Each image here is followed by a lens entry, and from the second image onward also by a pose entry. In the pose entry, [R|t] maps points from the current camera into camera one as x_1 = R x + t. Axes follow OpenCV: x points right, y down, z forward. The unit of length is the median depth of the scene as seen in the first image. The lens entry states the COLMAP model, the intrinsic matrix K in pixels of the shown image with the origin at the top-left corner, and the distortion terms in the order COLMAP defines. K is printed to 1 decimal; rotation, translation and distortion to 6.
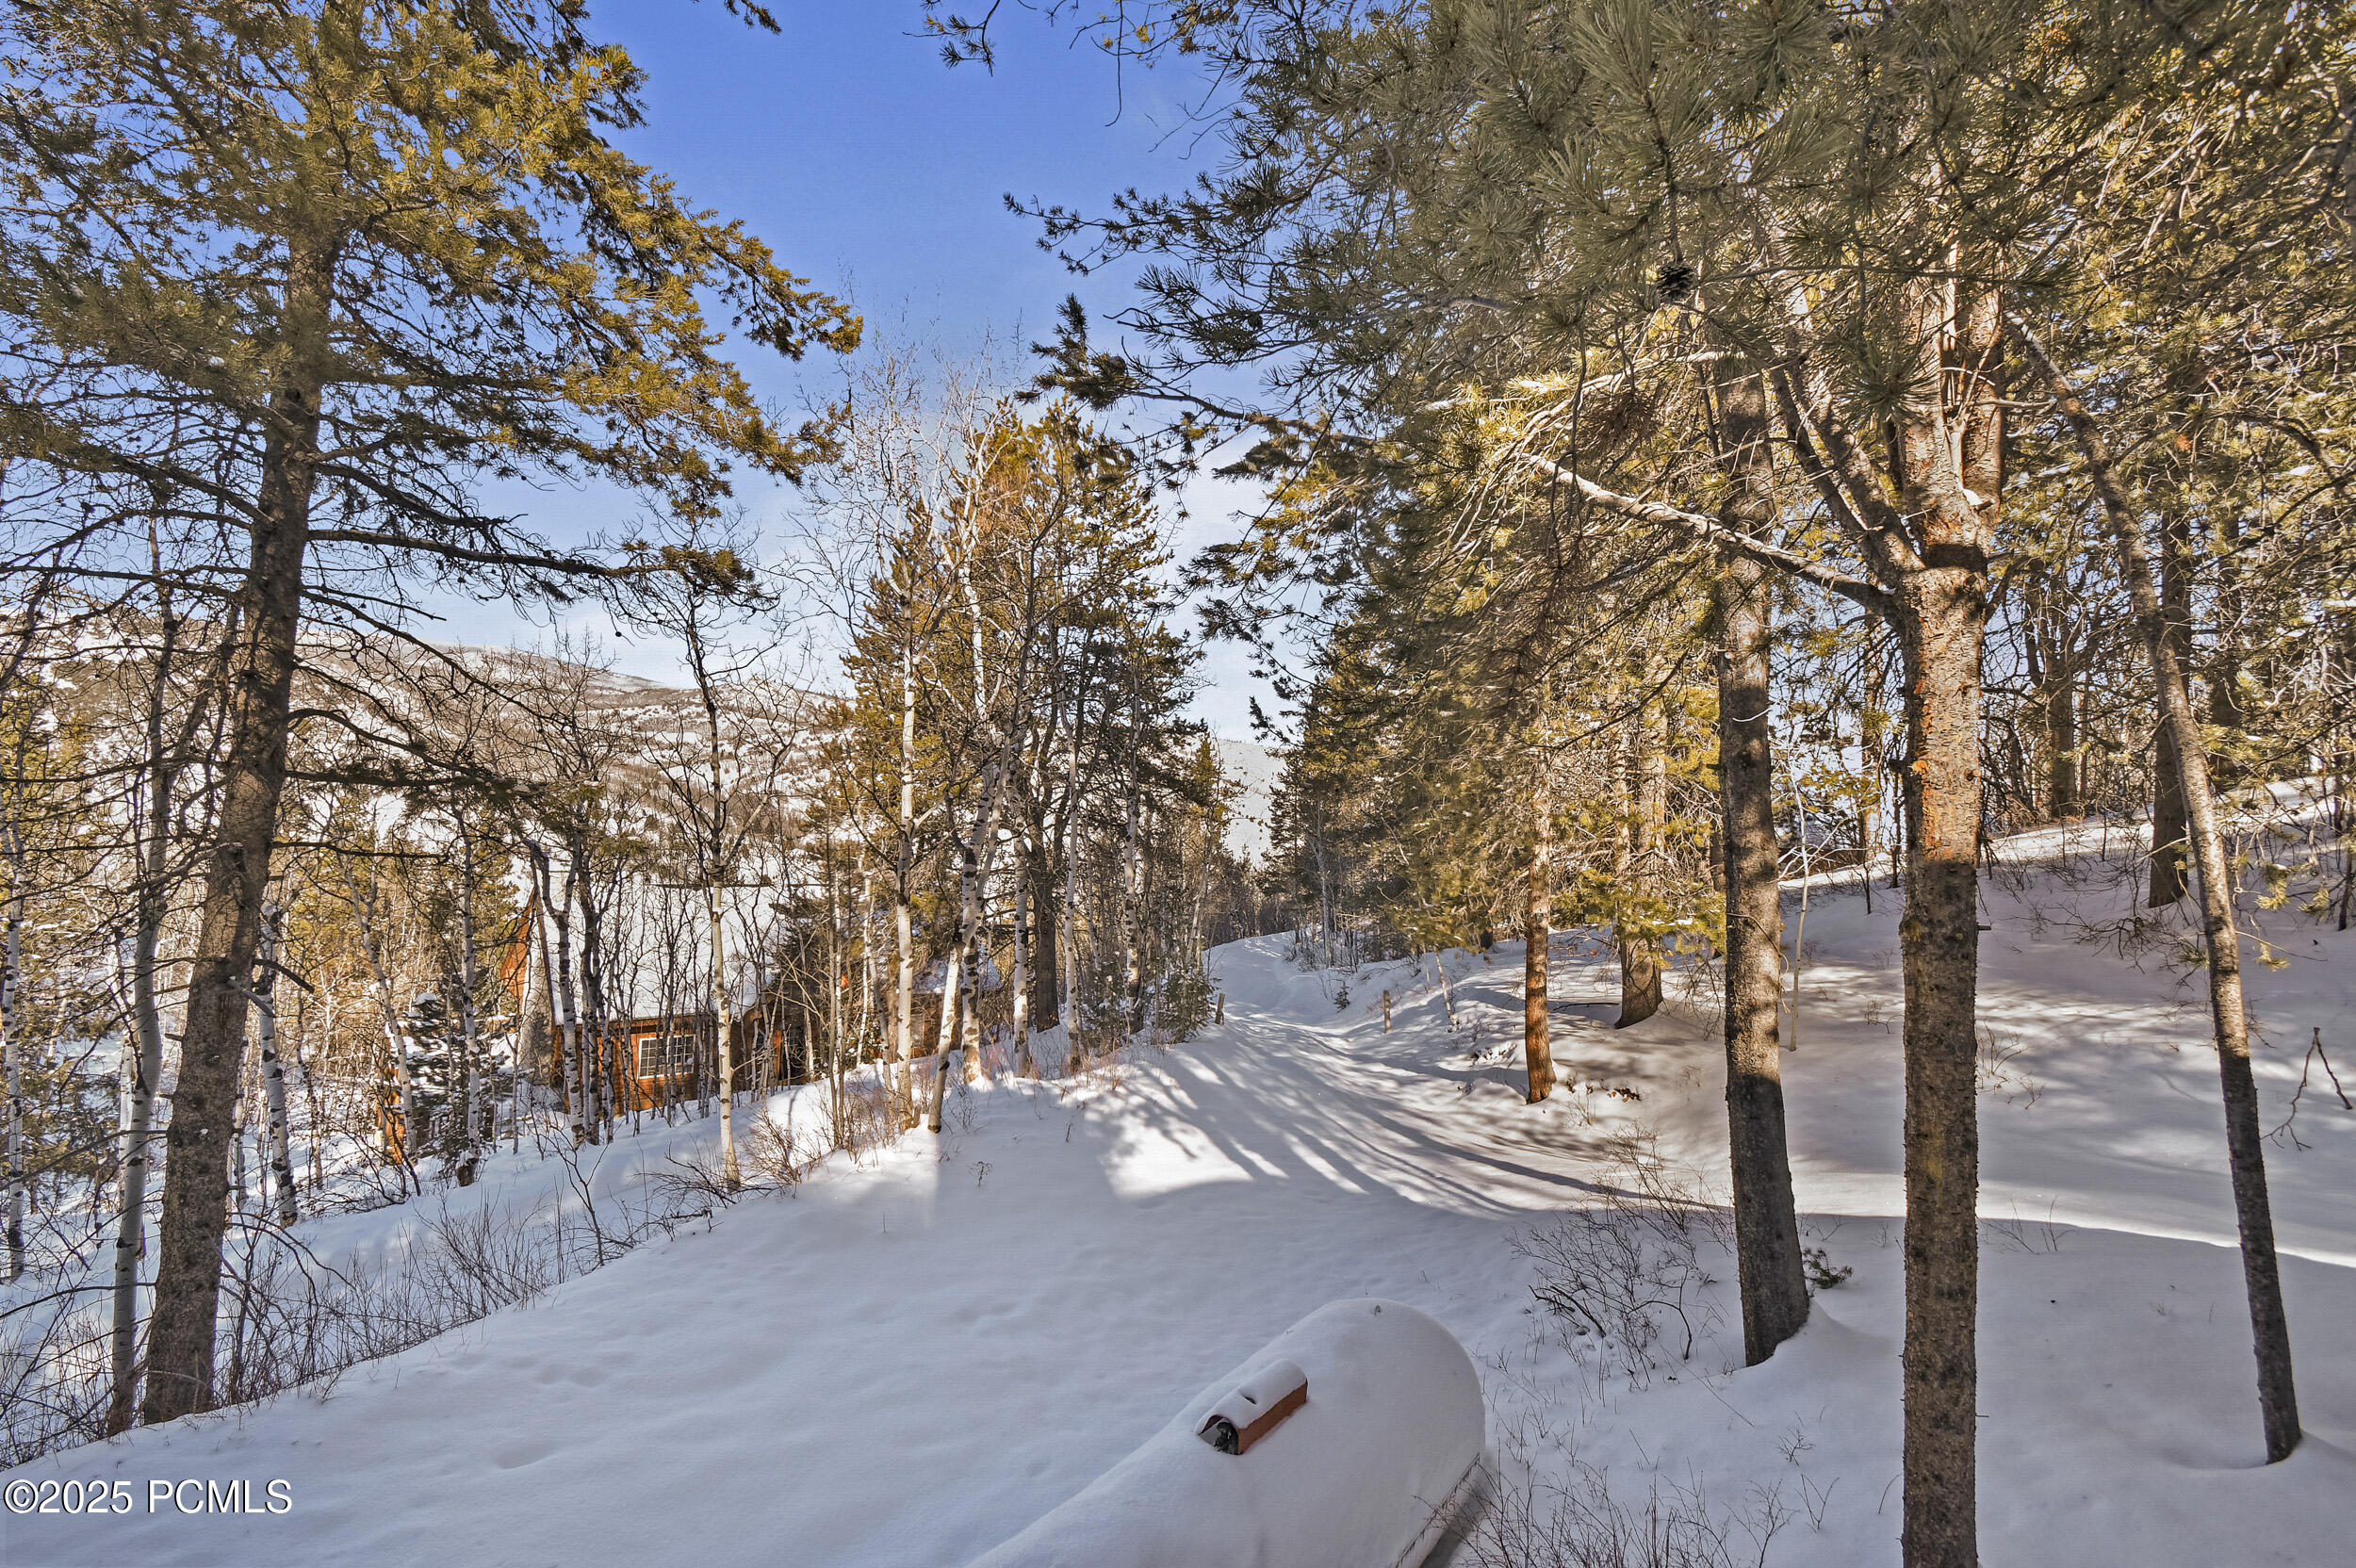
lens RADIAL K [[1103.7, 0, 1169.7], [0, 1103.7, 759.7], [0, 0, 1]] dist [0.042146, -0.024991]
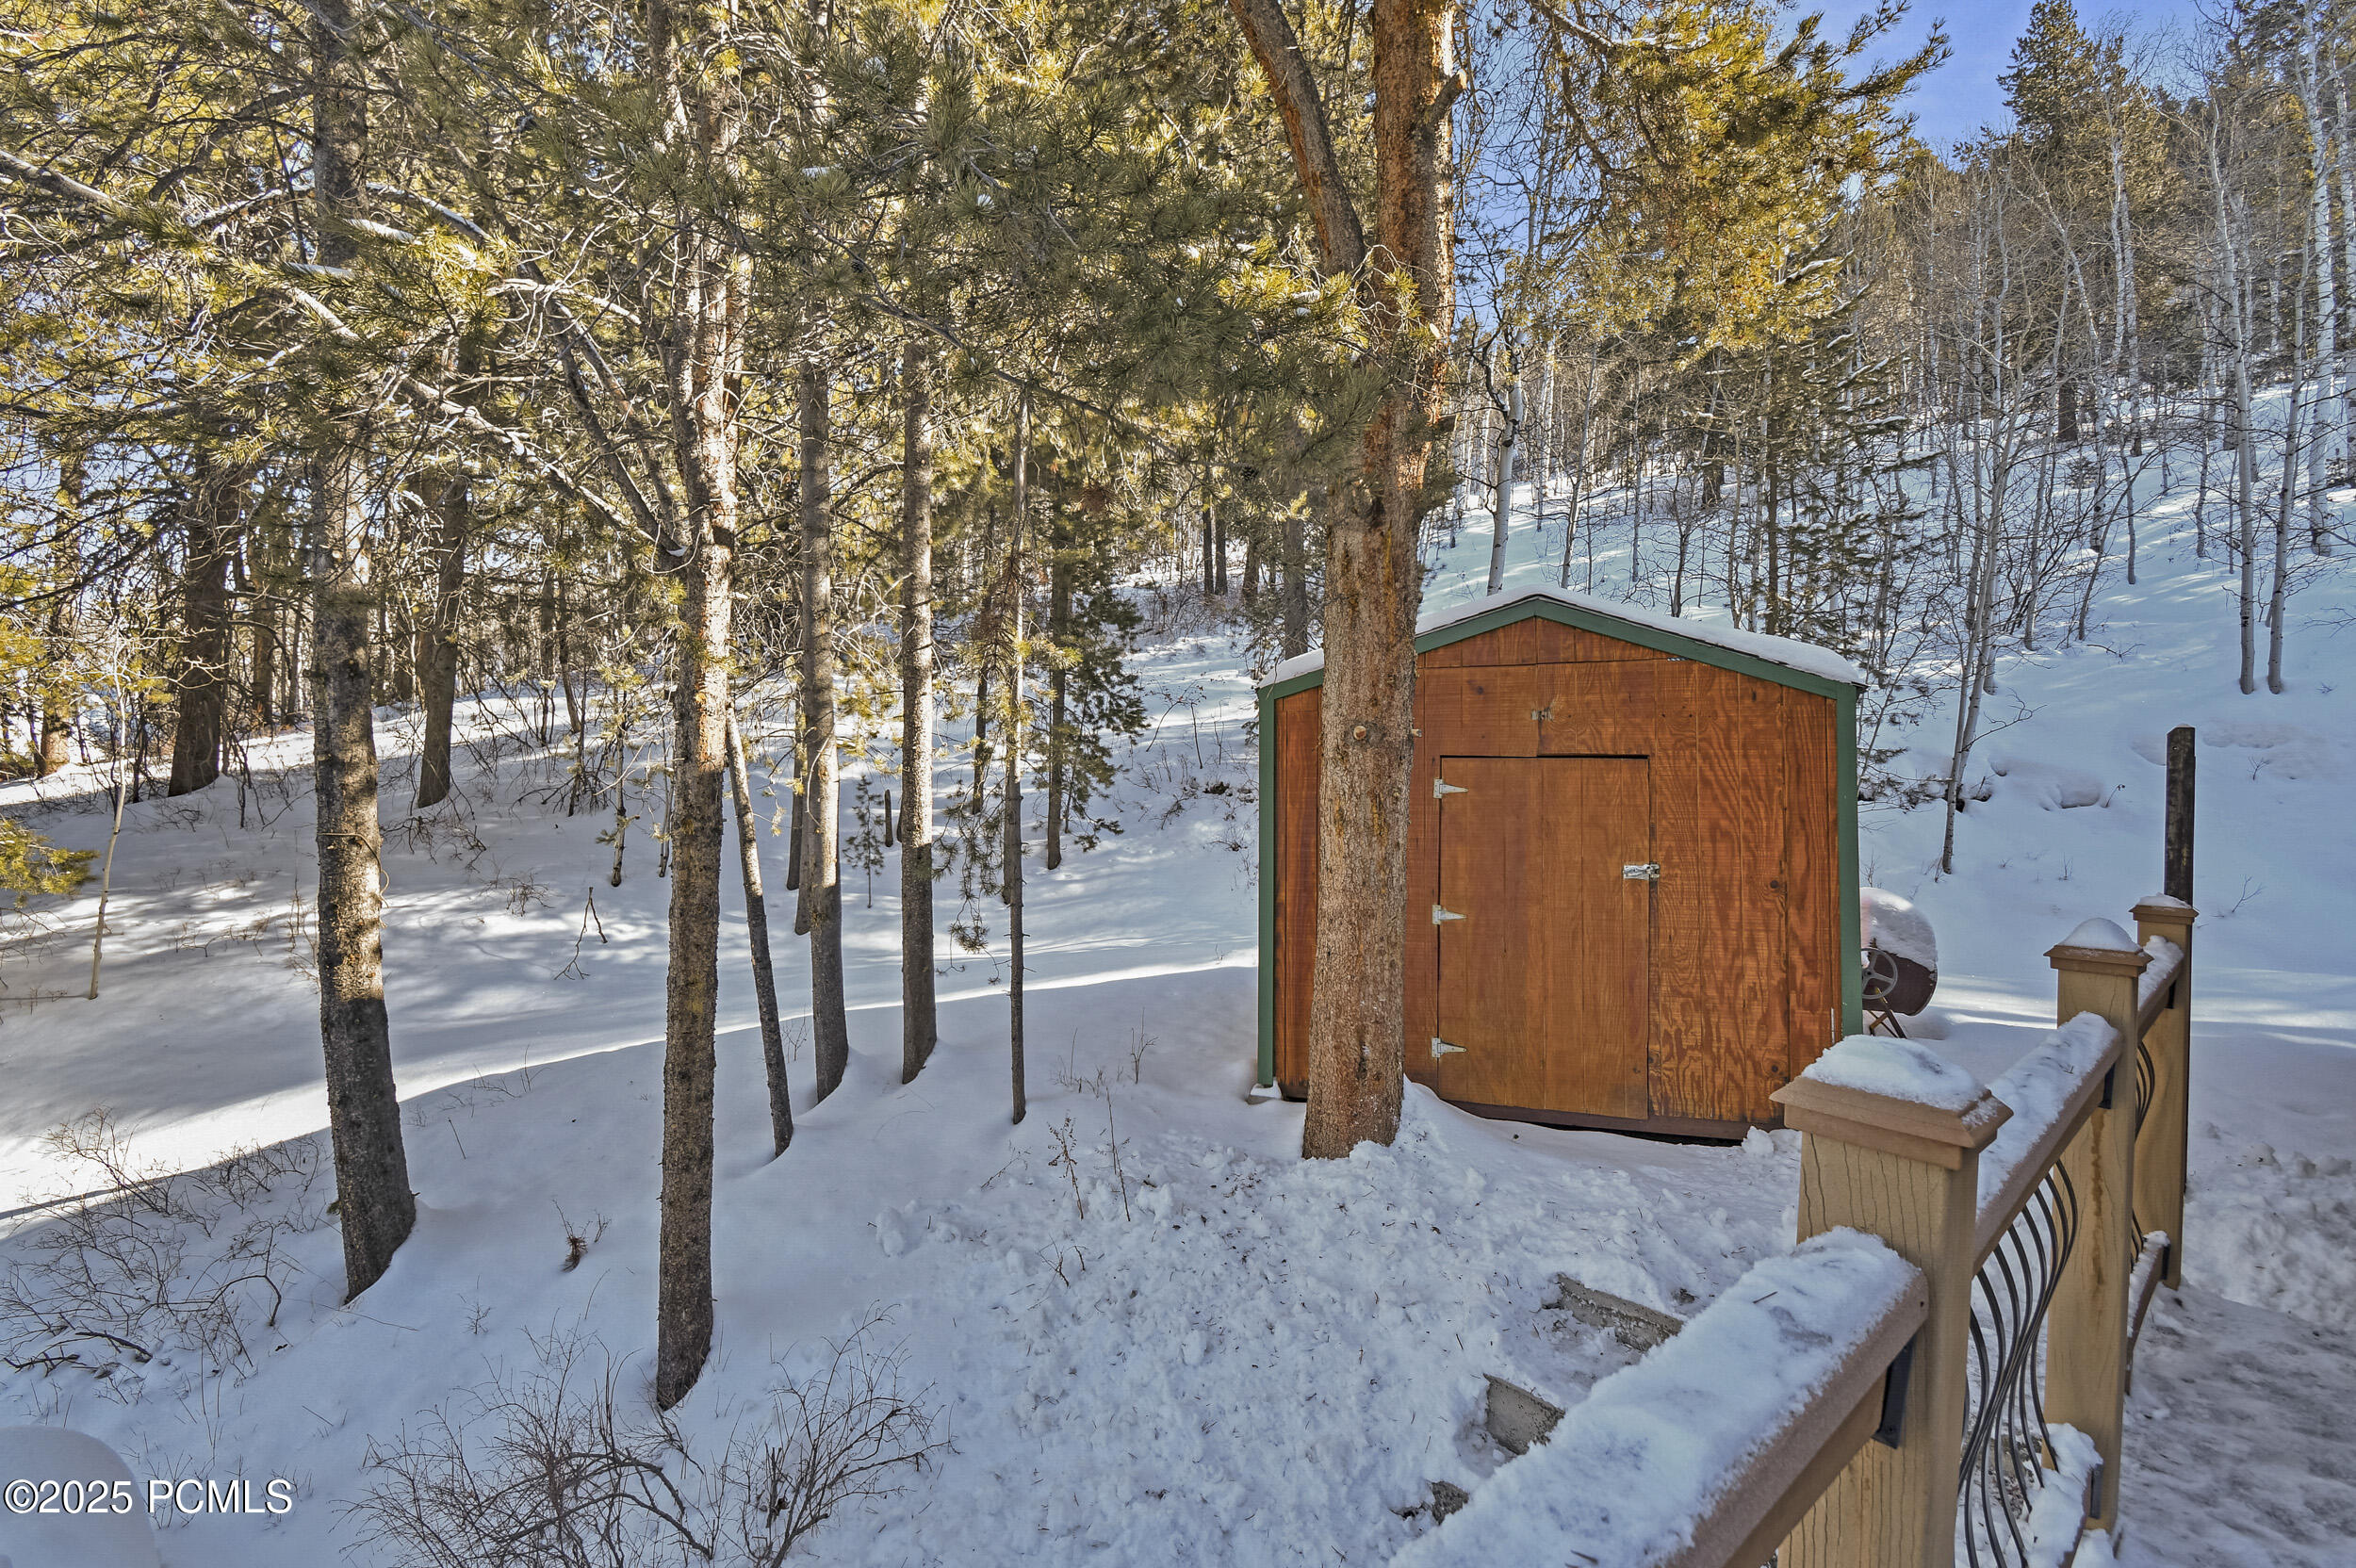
lens RADIAL K [[1103.7, 0, 1169.7], [0, 1103.7, 759.7], [0, 0, 1]] dist [0.042146, -0.024991]
pose [[0.200930, -0.015121, 0.979489, -0.281602], [-0.068160, 0.997242, 0.029377, 0.001419], [-0.977231, -0.072664, 0.199345, 0.135479]]
